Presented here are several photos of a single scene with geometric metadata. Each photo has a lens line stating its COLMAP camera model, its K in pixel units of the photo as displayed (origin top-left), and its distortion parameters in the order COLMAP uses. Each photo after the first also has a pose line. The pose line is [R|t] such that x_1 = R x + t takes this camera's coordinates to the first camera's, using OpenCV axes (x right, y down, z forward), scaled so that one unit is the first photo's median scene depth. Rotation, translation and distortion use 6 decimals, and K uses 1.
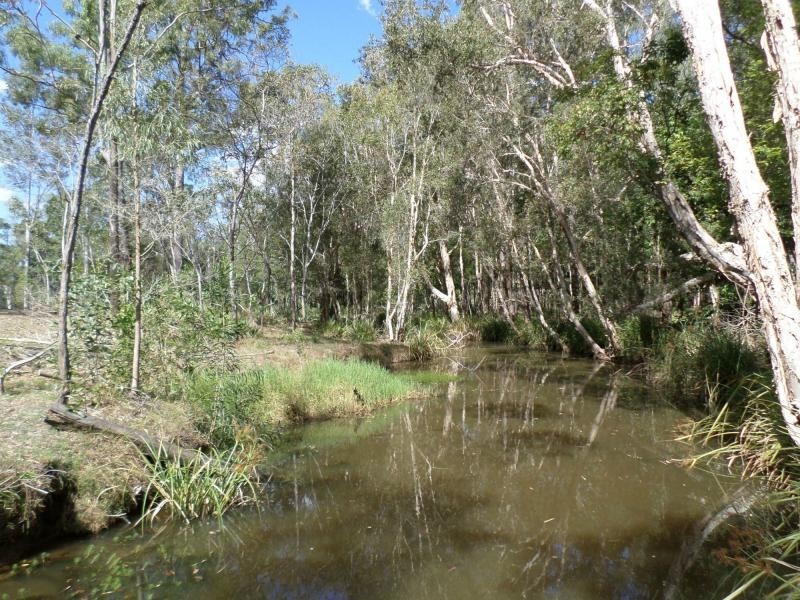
lens RADIAL K [[610.1, 0, 400.4], [0, 610.1, 311.1], [0, 0, 1]] dist [-0.009485, -0.008197]
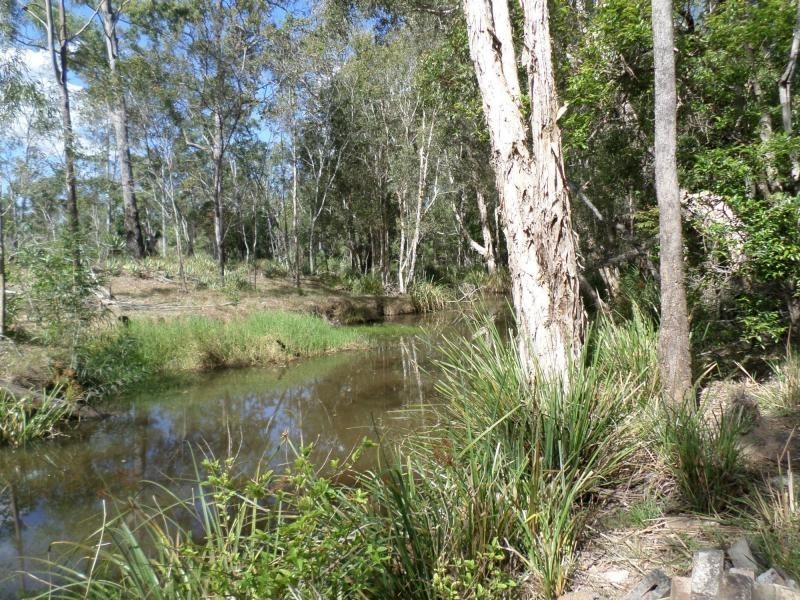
lens RADIAL K [[610.1, 0, 400.4], [0, 610.1, 311.1], [0, 0, 1]] dist [-0.009485, -0.008197]
pose [[0.986391, 0.009895, -0.164118, 0.205094], [0.002955, 0.996959, 0.077872, -0.002306], [0.164390, -0.077298, 0.983362, 0.001879]]
